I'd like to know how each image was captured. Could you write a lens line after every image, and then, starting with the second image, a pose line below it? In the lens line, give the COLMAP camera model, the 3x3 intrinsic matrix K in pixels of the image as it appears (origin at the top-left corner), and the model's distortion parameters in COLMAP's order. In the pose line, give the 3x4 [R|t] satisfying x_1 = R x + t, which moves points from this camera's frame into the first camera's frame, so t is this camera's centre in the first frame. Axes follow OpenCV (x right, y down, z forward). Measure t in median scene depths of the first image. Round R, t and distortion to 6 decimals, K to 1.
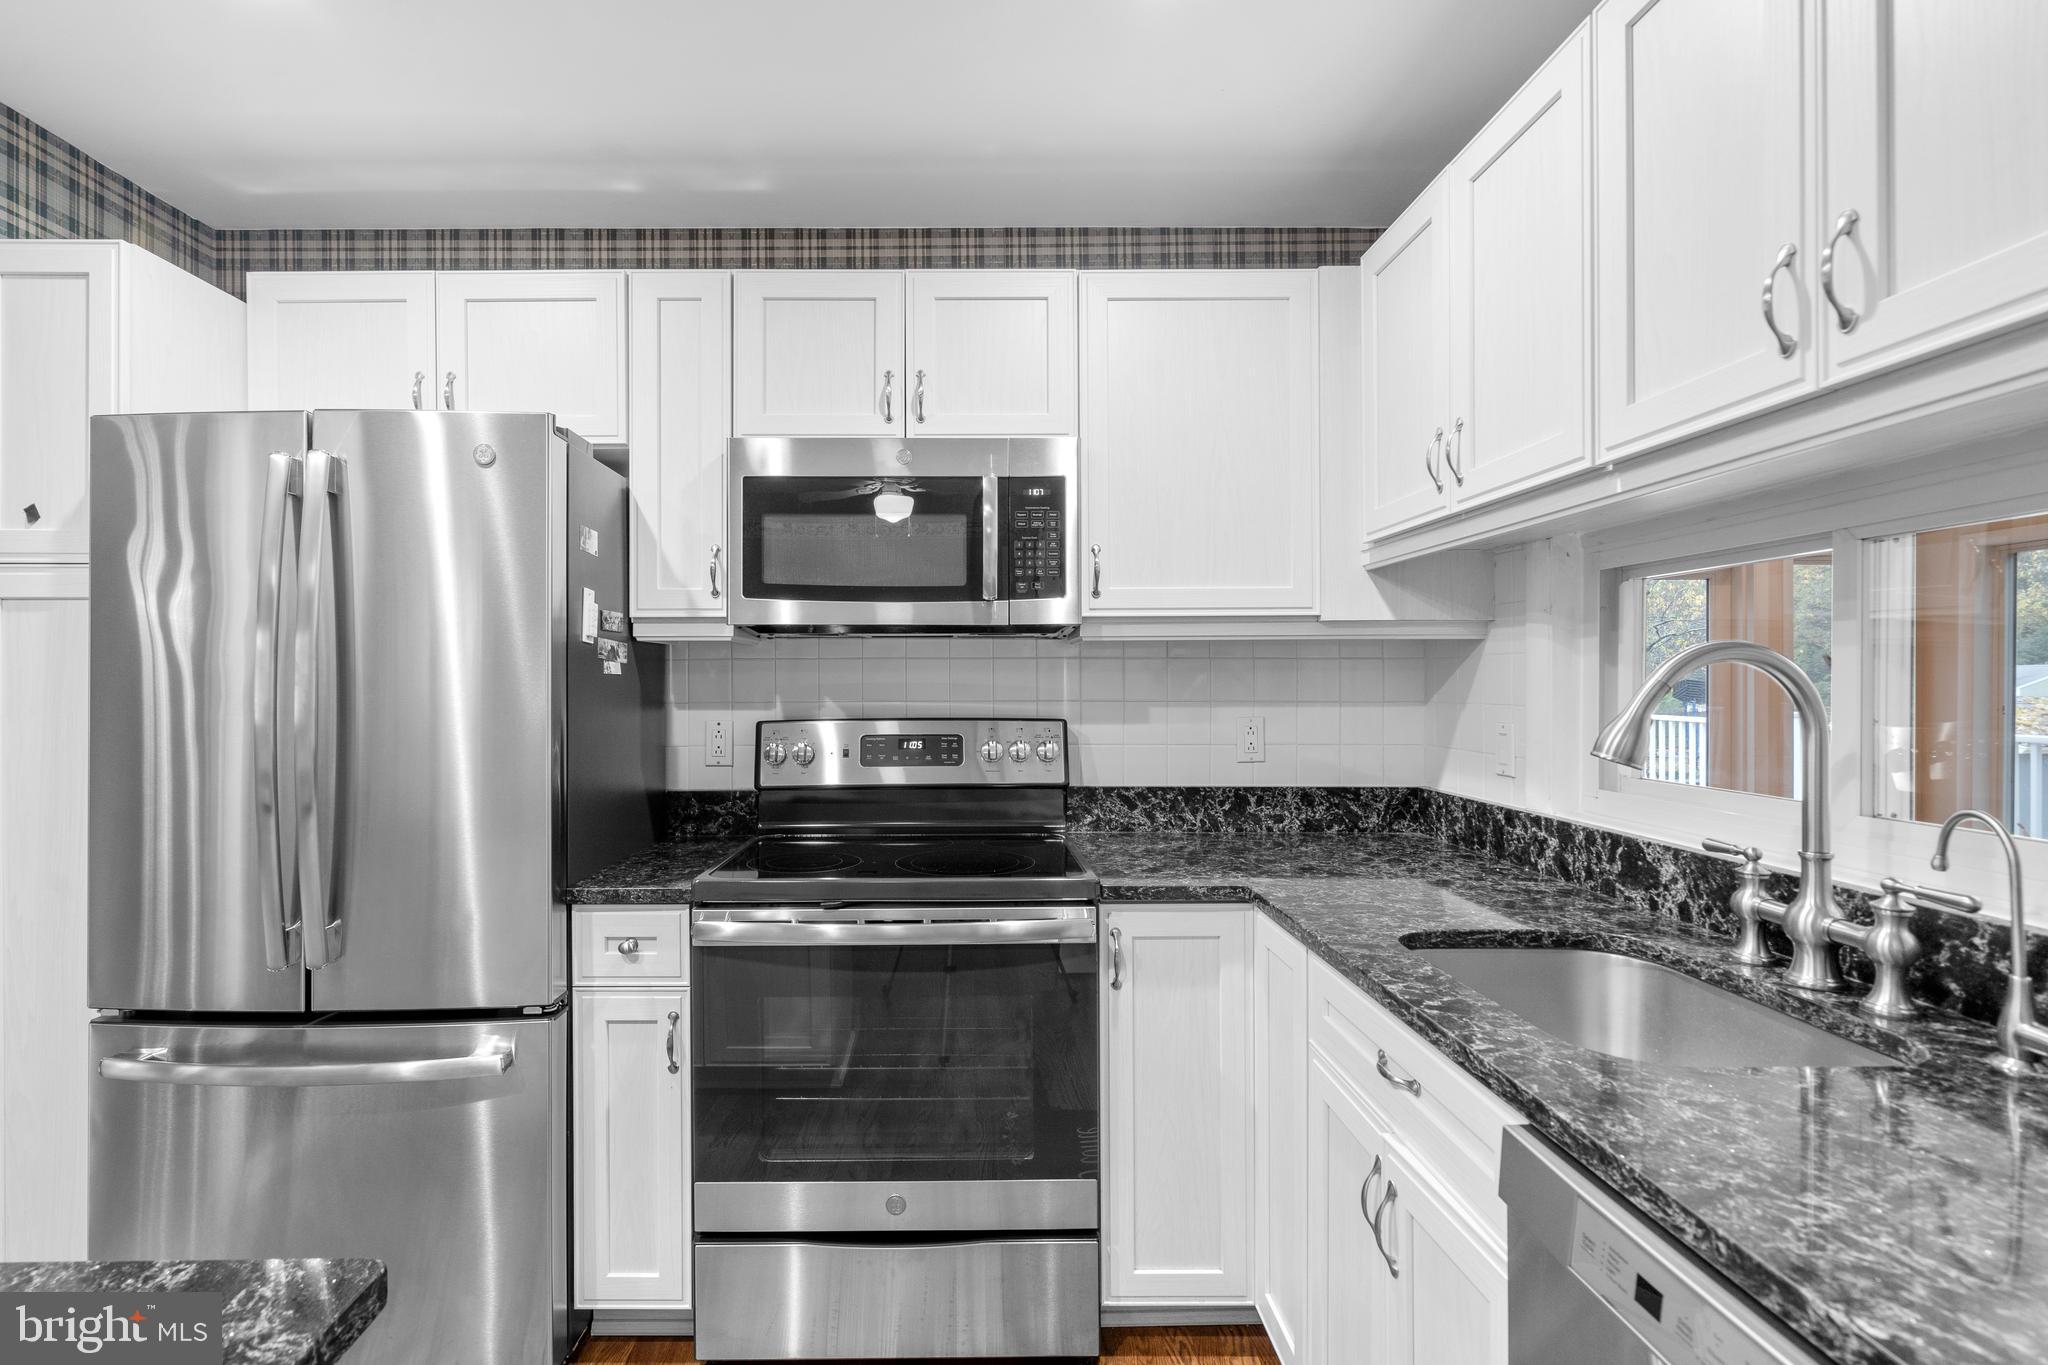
lens RADIAL K [[951.8, 0, 949.1], [0, 951.8, 680.6], [0, 0, 1]] dist [-0.006114, 0.001442]
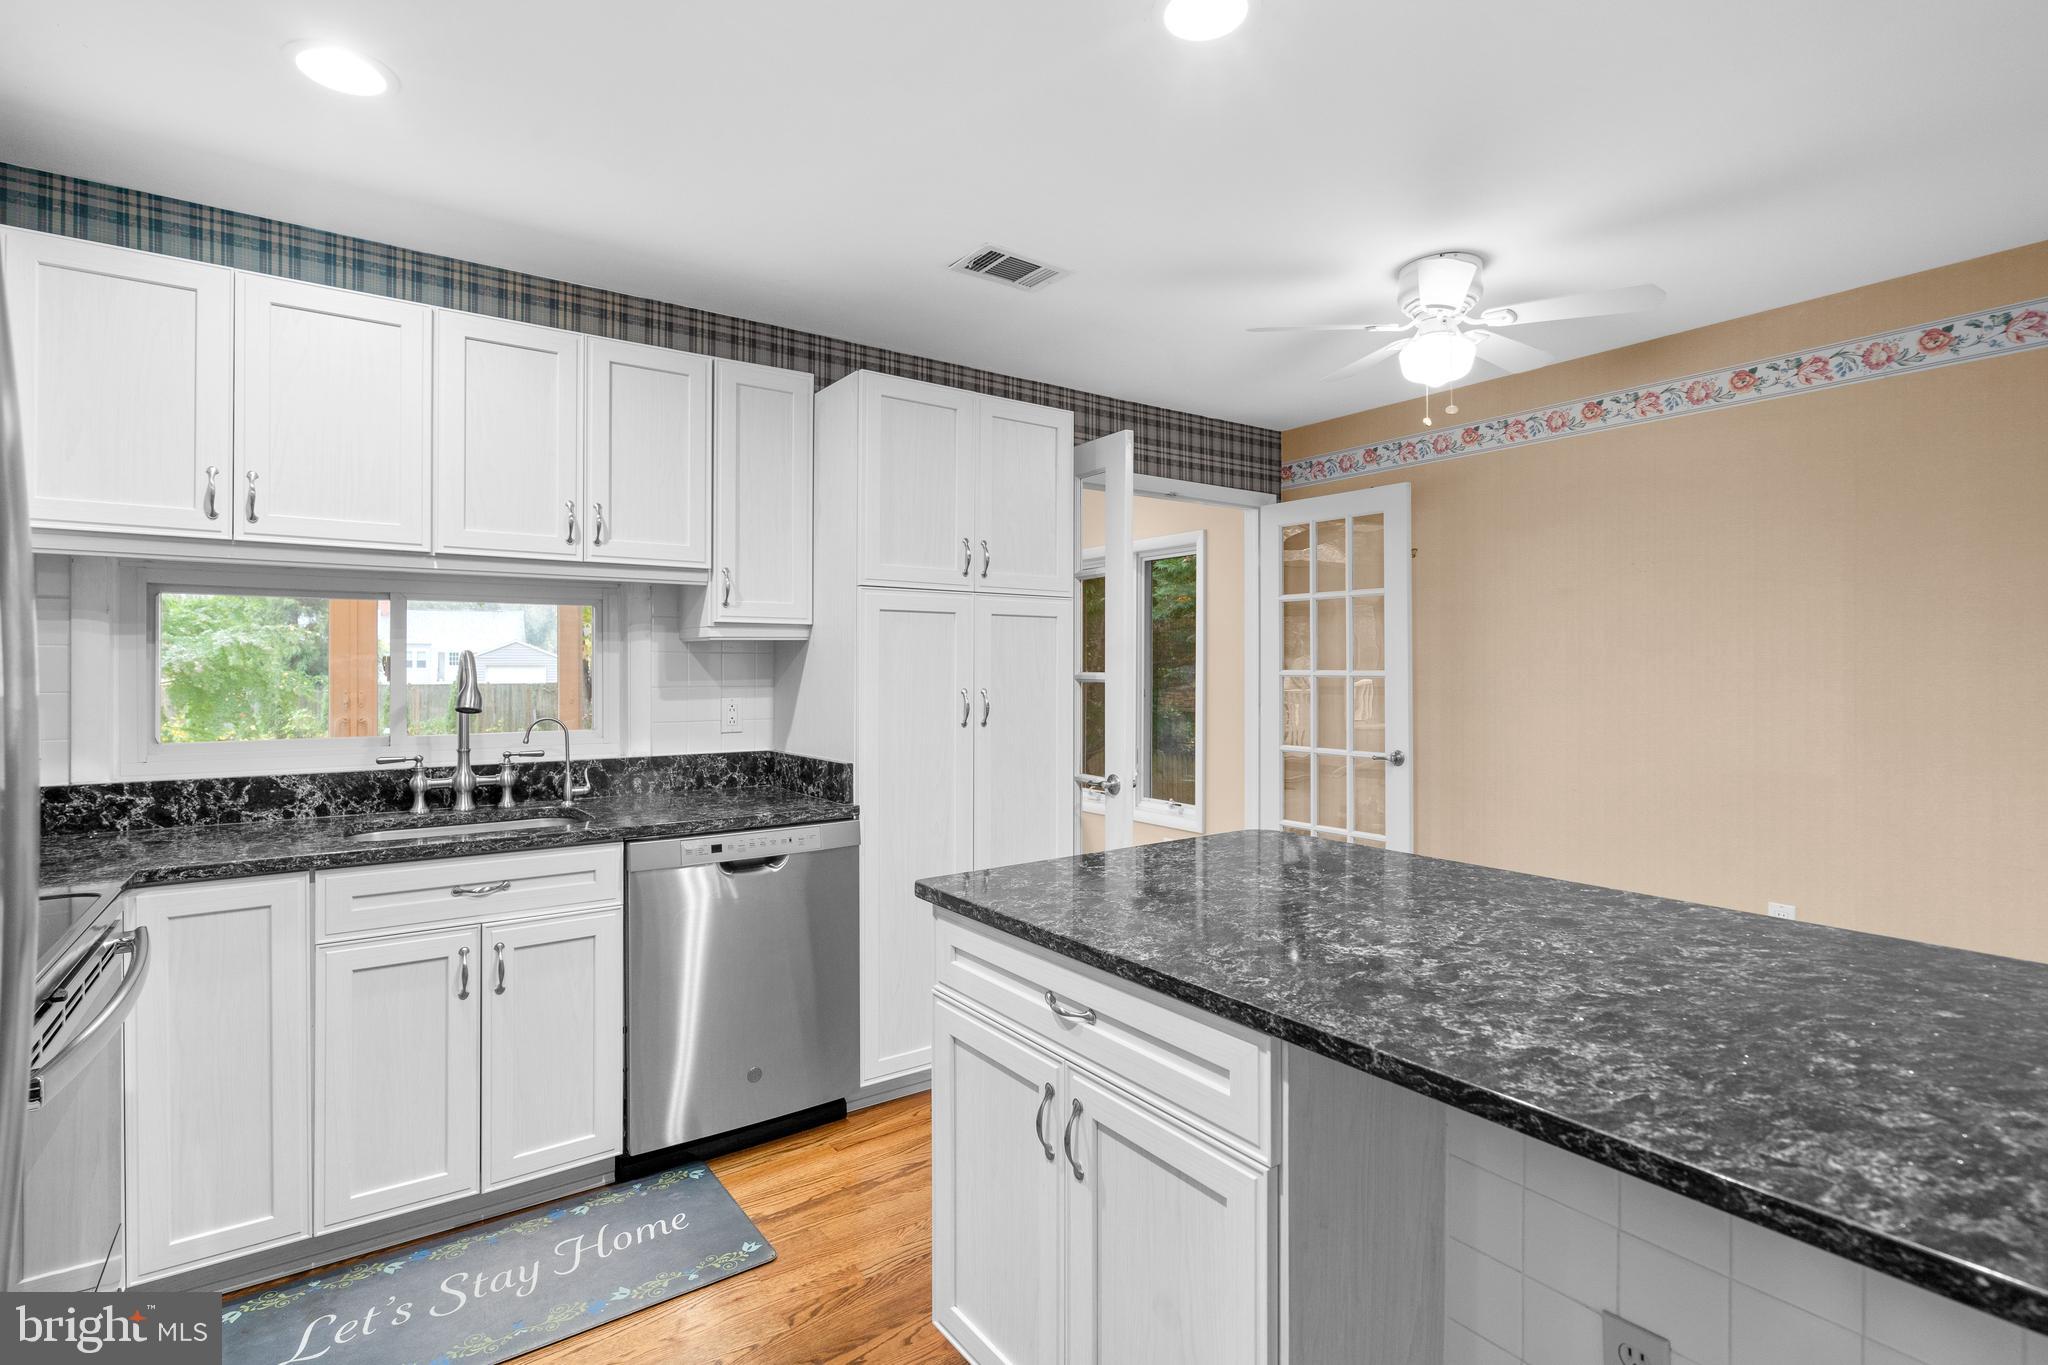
lens RADIAL K [[951.8, 0, 1039.1], [0, 951.8, 674.1], [0, 0, 1]] dist [-0.006114, 0.001442]
pose [[-0.580161, -0.000661, 0.814501, -1.043122], [0.002821, 0.999992, 0.002821, 0.005077], [-0.814497, 0.003935, -0.580155, 0.766535]]
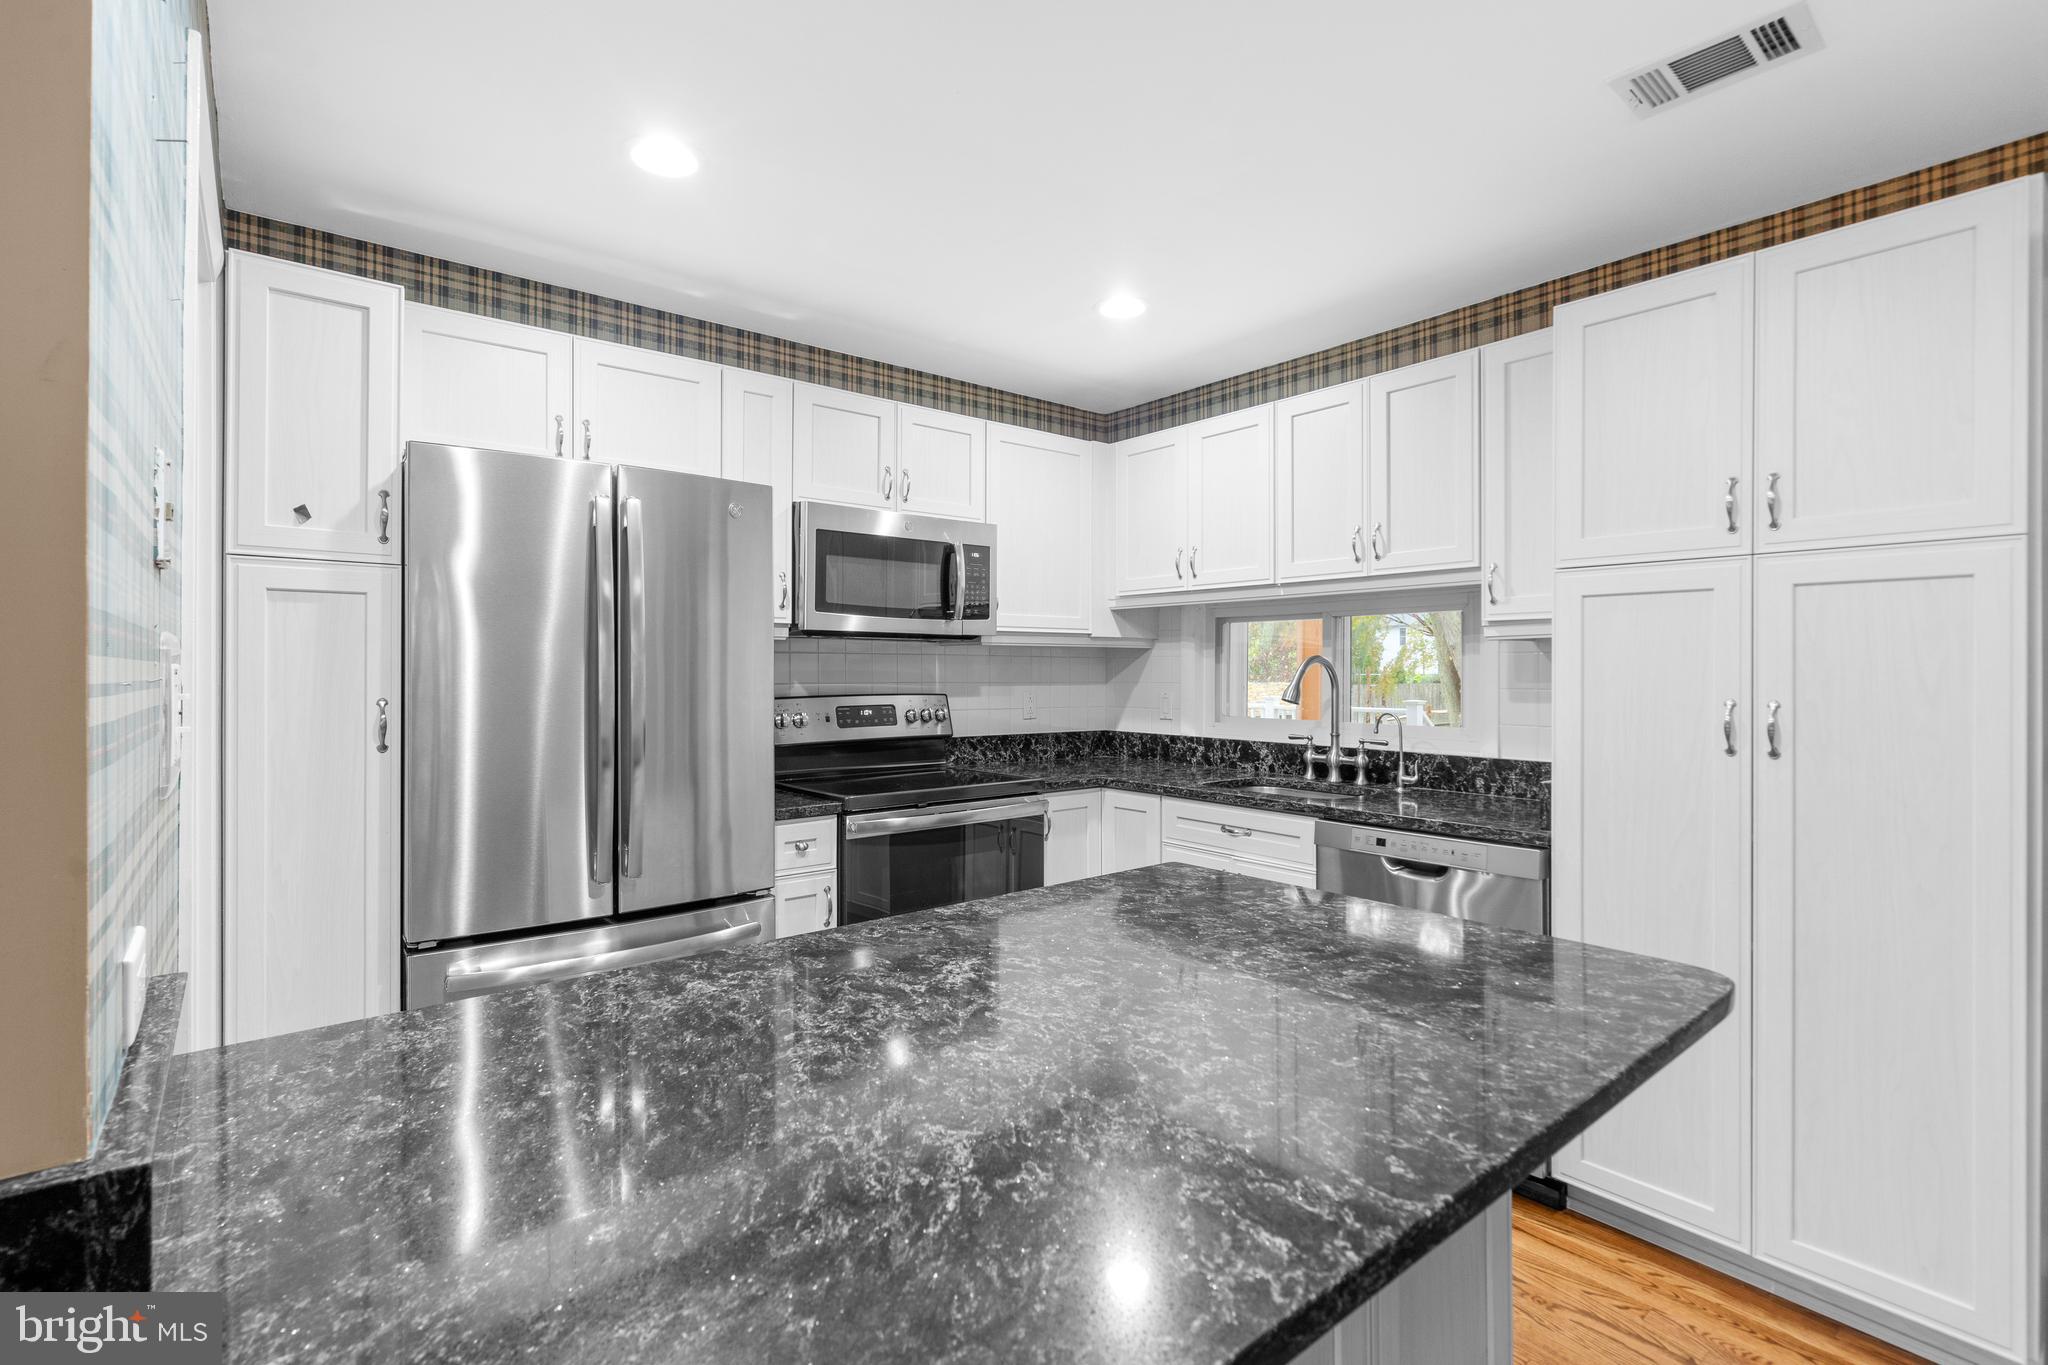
lens RADIAL K [[951.8, 0, 991.3], [0, 951.8, 668.8], [0, 0, 1]] dist [-0.006114, 0.001442]
pose [[0.788888, 0.004772, 0.614519, -1.000547], [-0.003459, 0.999988, -0.003325, 0.005118], [-0.614528, 0.000497, 0.788895, -0.355490]]
